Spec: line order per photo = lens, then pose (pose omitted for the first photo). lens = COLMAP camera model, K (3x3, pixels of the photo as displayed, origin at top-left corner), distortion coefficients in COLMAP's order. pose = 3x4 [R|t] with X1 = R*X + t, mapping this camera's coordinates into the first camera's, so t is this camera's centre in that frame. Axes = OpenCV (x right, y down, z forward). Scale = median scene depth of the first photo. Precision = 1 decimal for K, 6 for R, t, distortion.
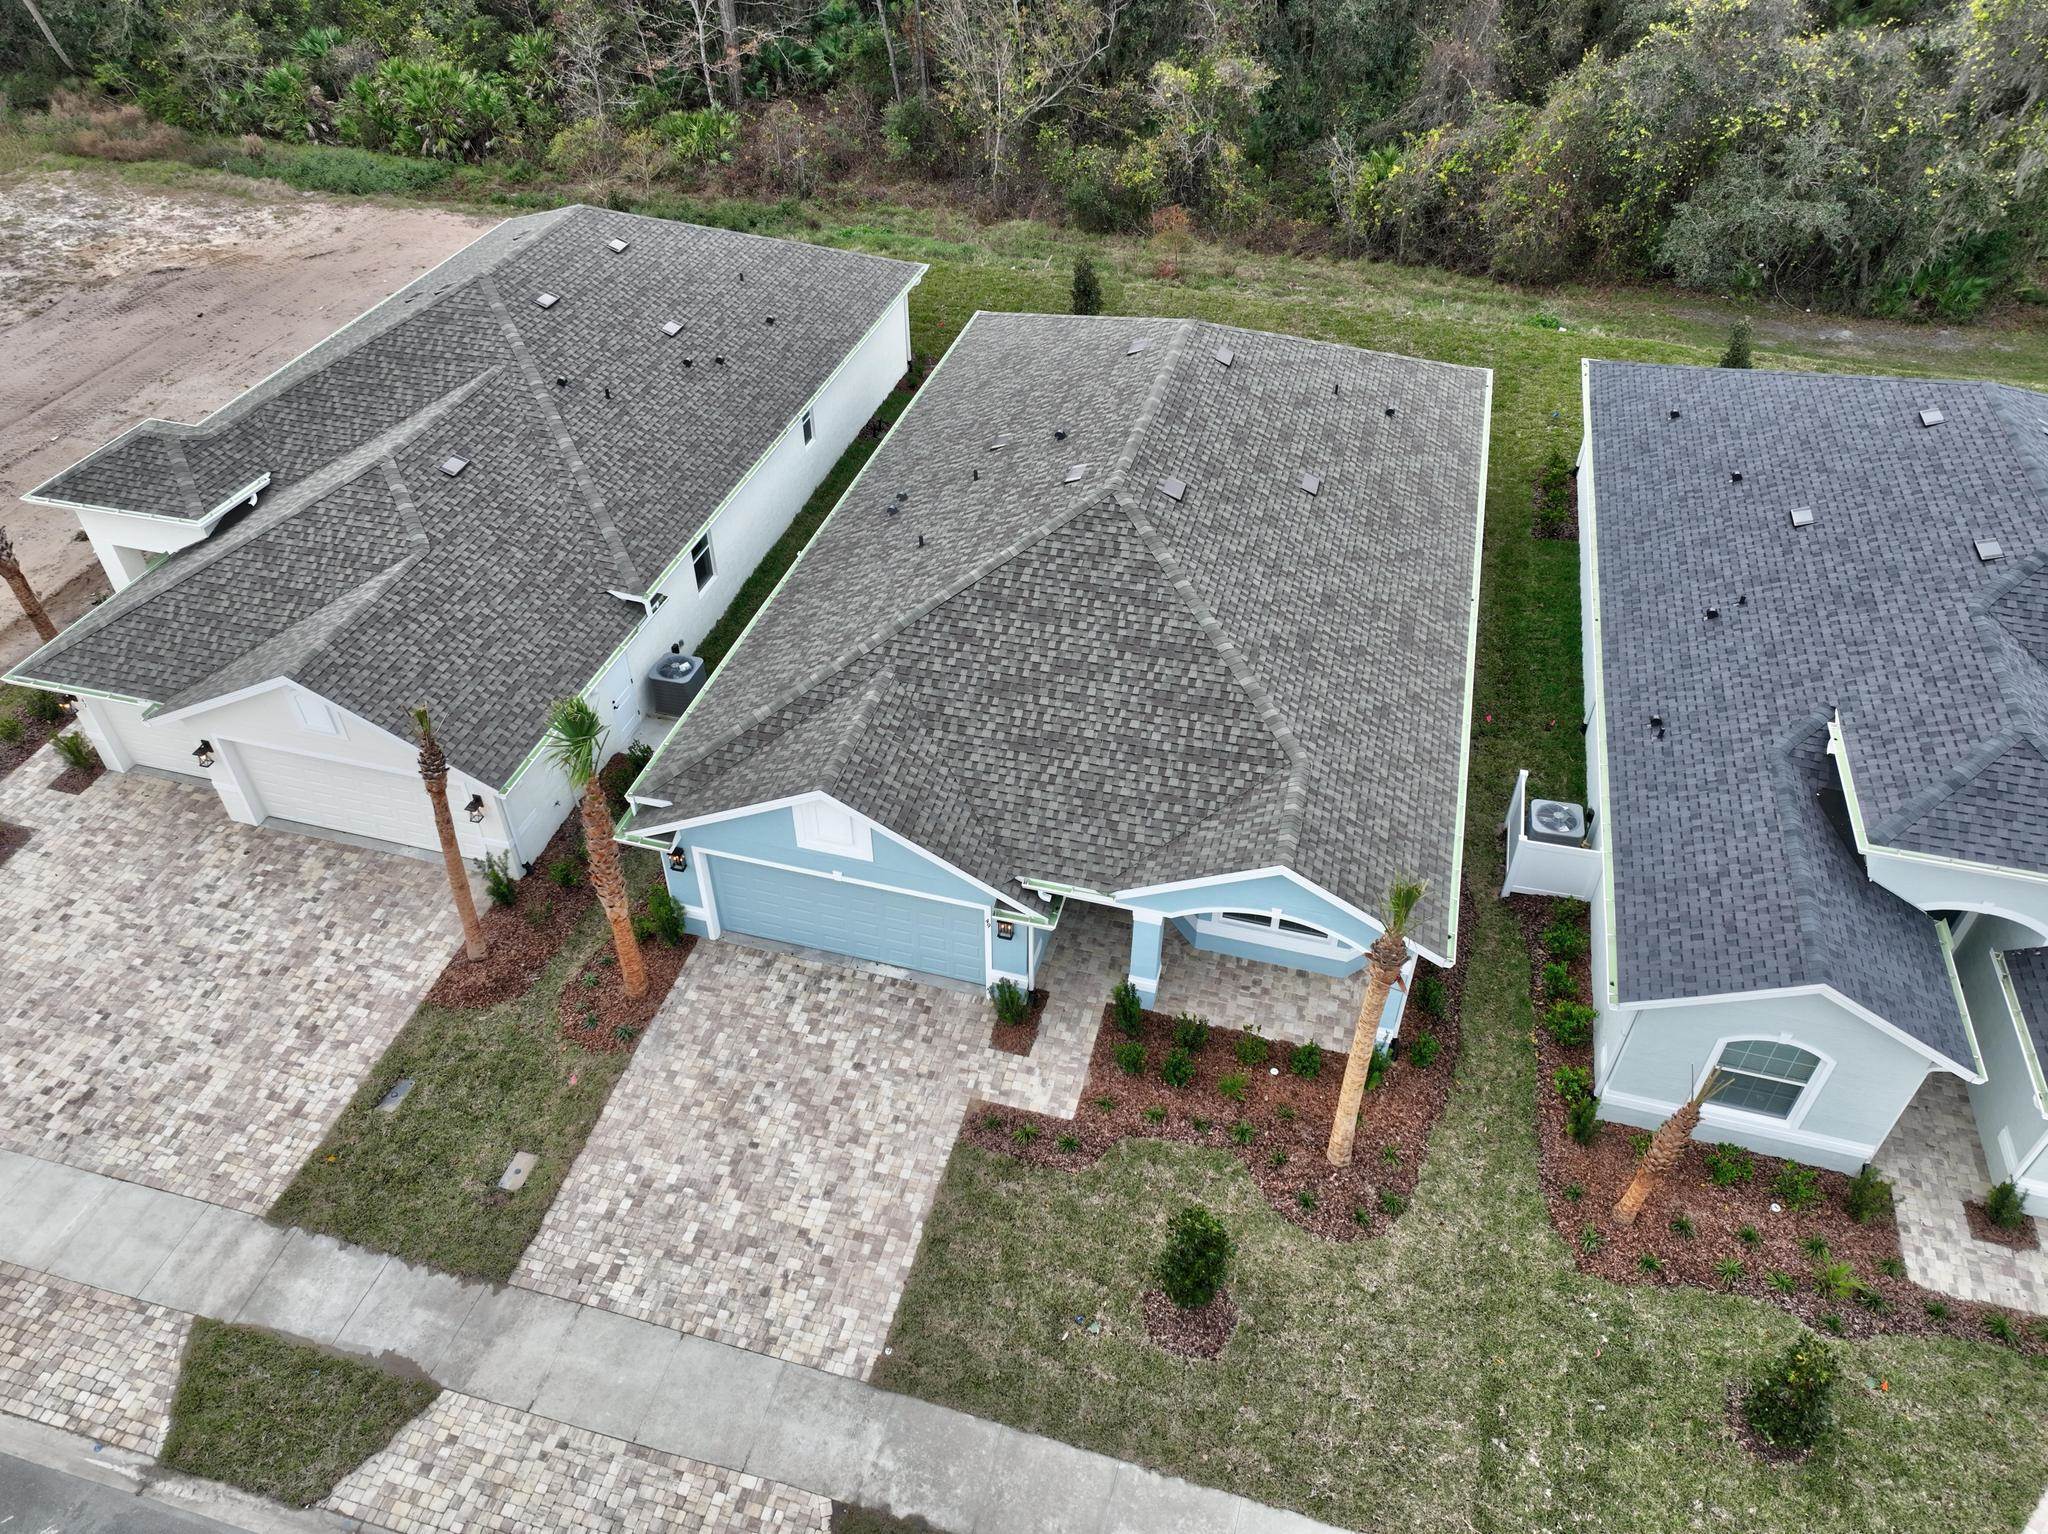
lens RADIAL K [[1441.2, 0, 1026.4], [0, 1441.2, 770.7], [0, 0, 1]] dist [-0.001592, 0.019660]
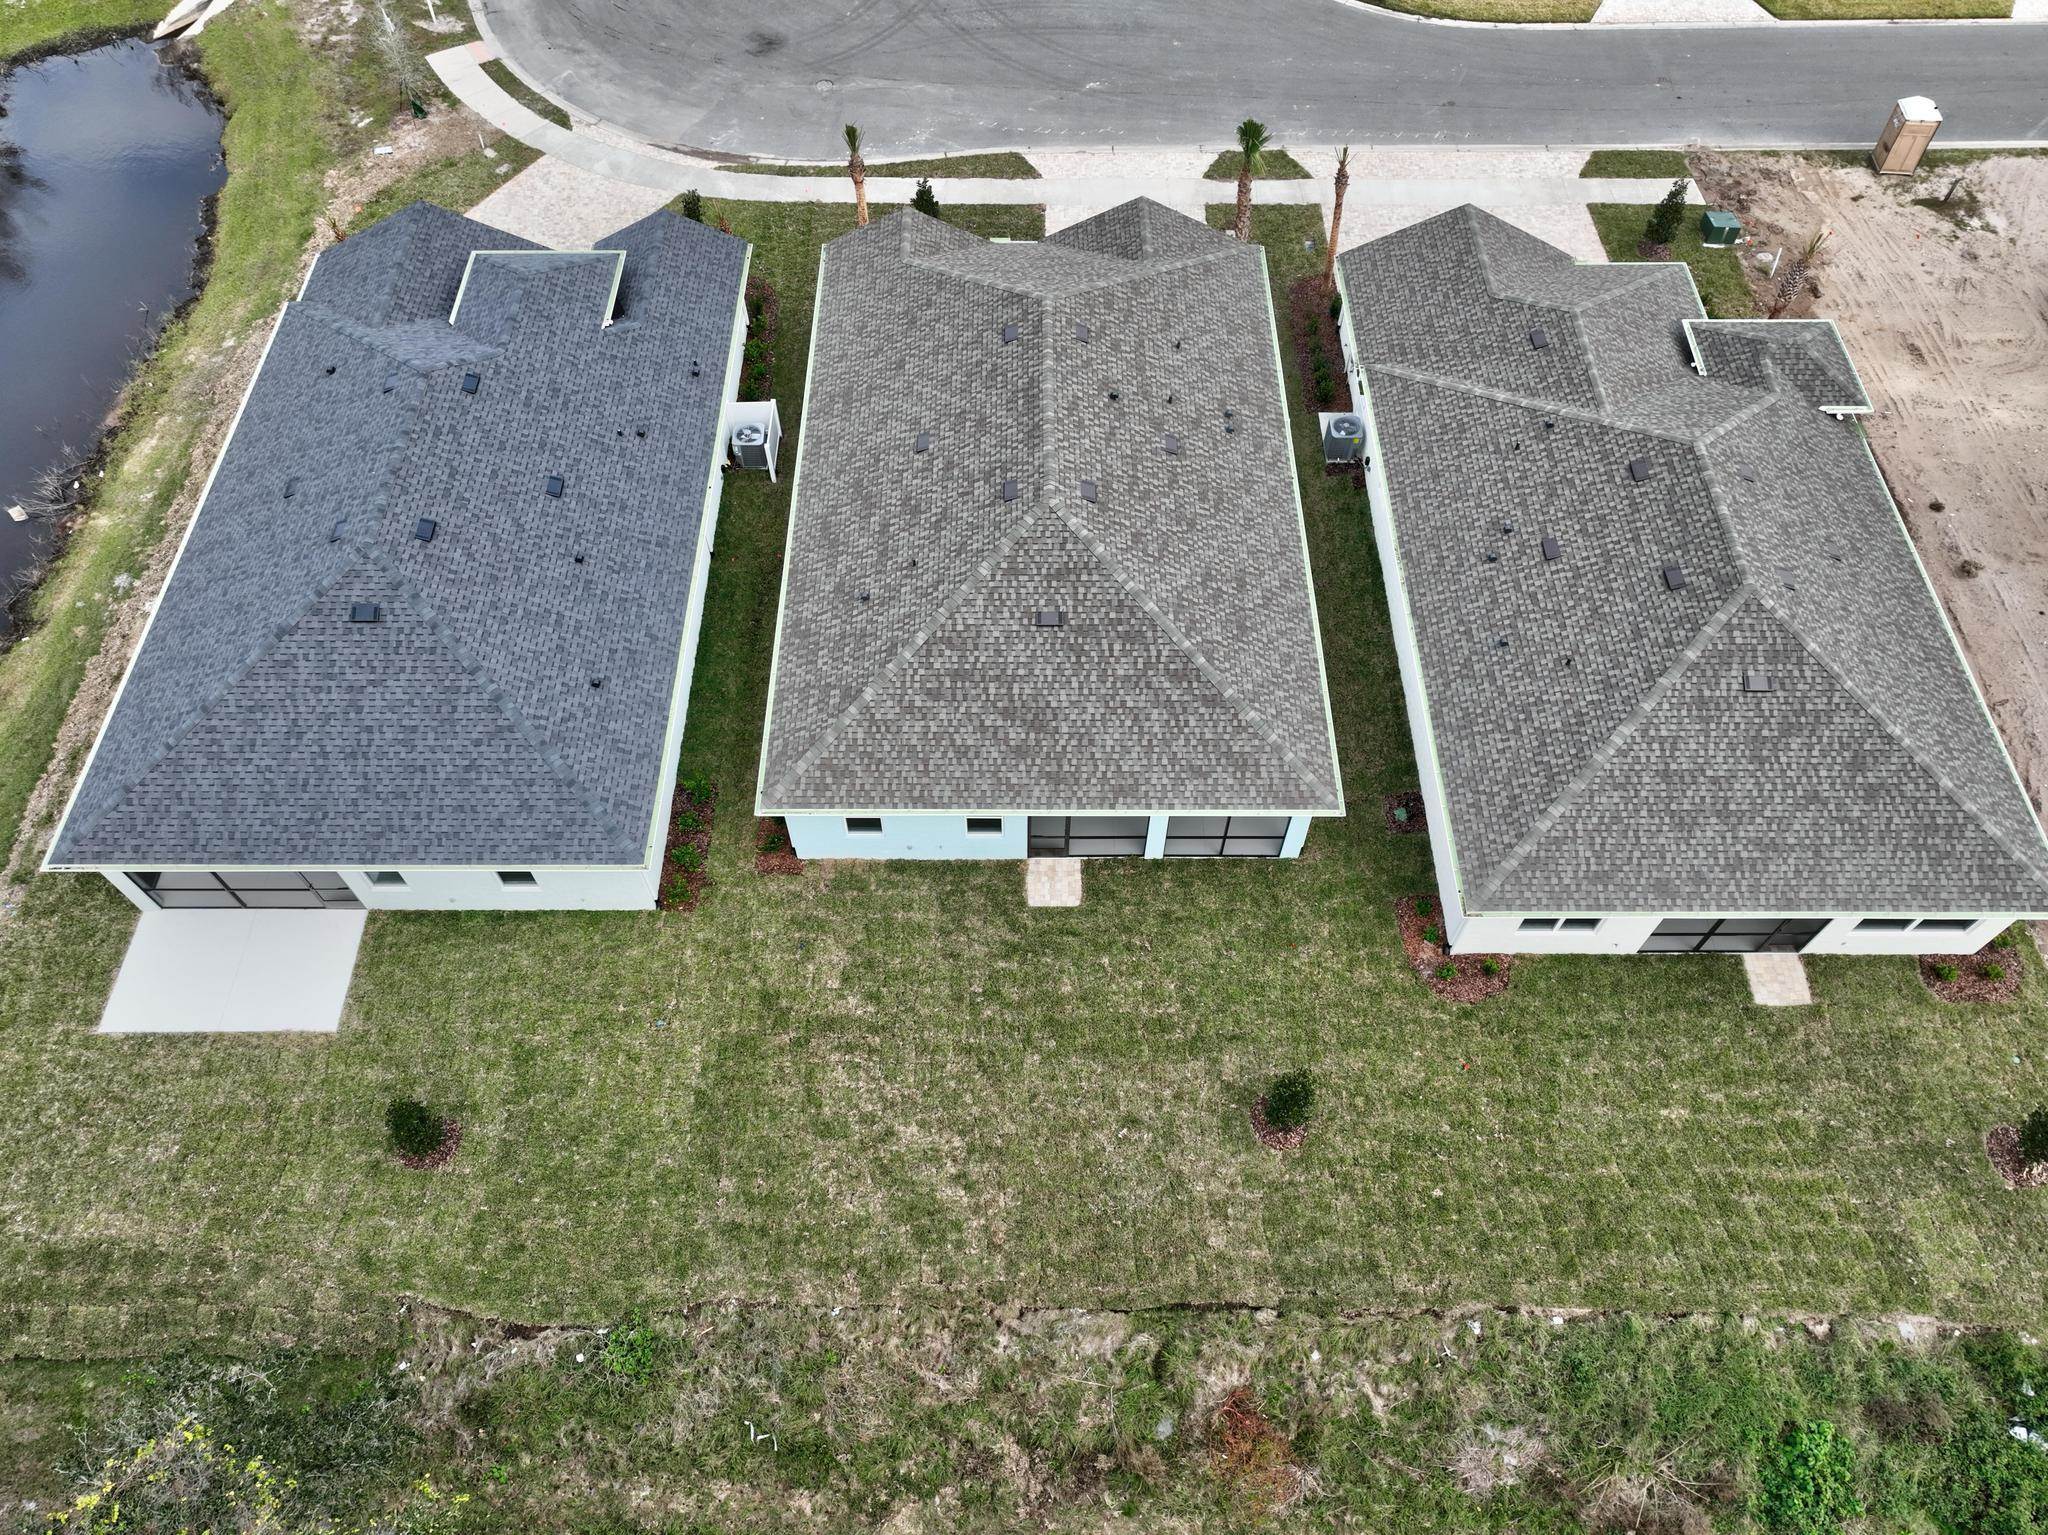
lens RADIAL K [[1441.2, 0, 1024.1], [0, 1441.2, 773.1], [0, 0, 1]] dist [-0.001592, 0.019660]
pose [[-0.964580, 0.218525, -0.147760, 0.441583], [-0.174983, -0.110882, 0.978308, -1.831628], [0.197401, 0.969511, 0.145193, 1.344891]]
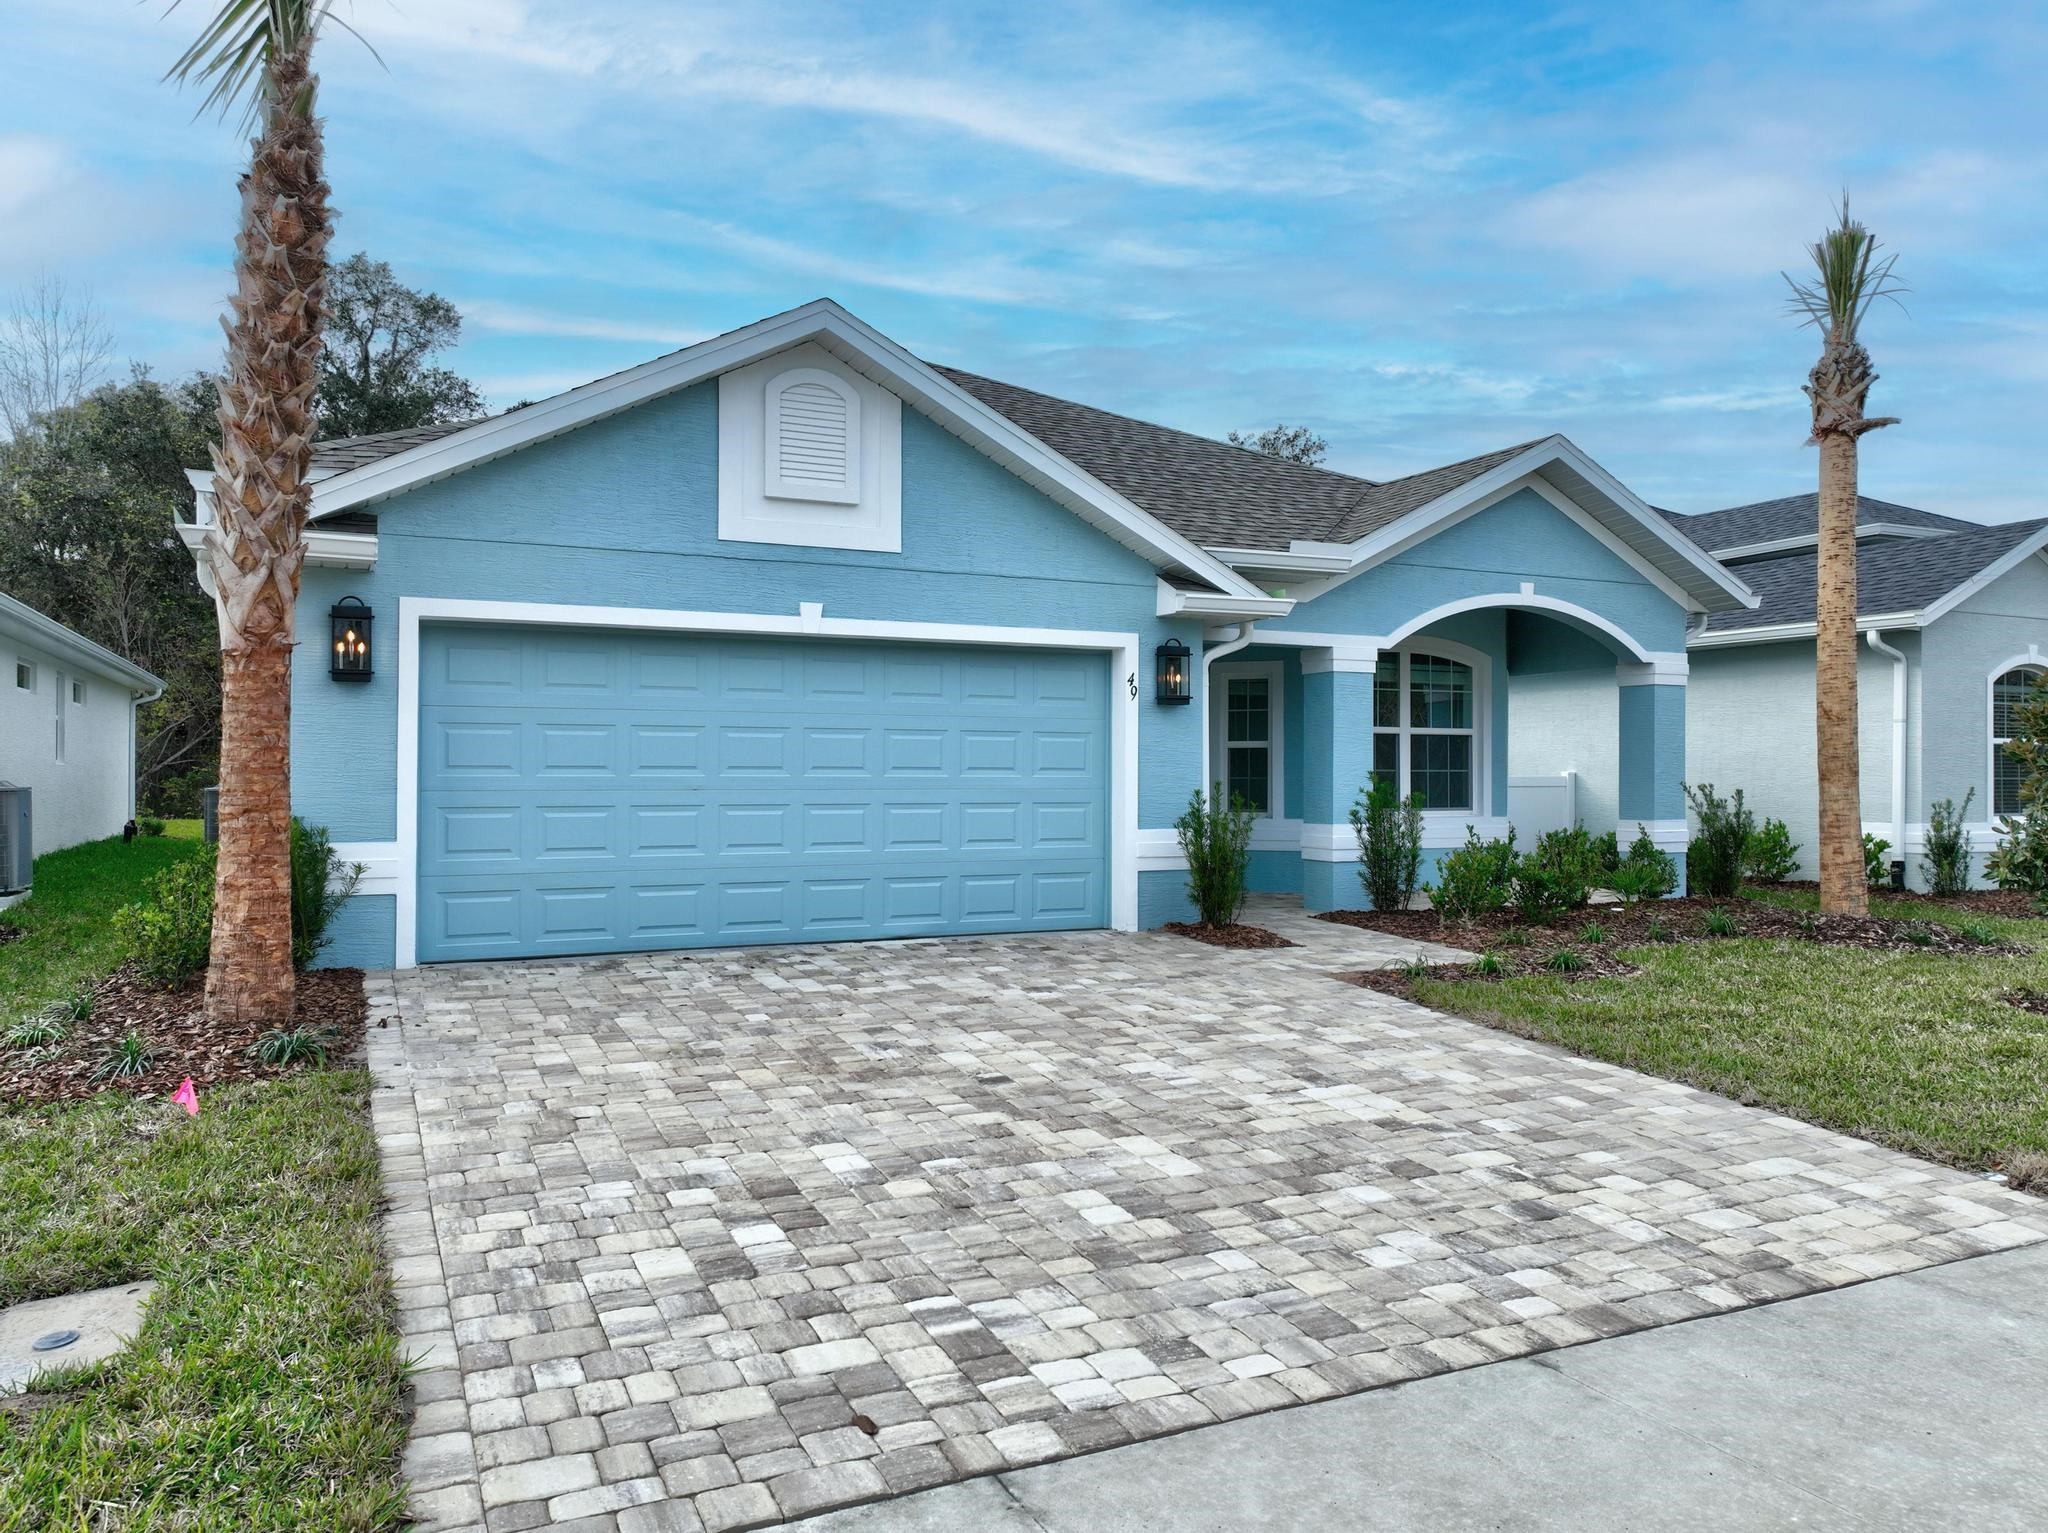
lens RADIAL K [[1441.2, 0, 1024.0], [0, 1441.2, 768.9], [0, 0, 1]] dist [-0.001592, 0.019660]
pose [[0.758363, 0.003612, 0.651822, -0.359323], [0.426136, 0.753951, -0.499966, 0.345119], [-0.493248, 0.656920, 0.570230, 0.754441]]
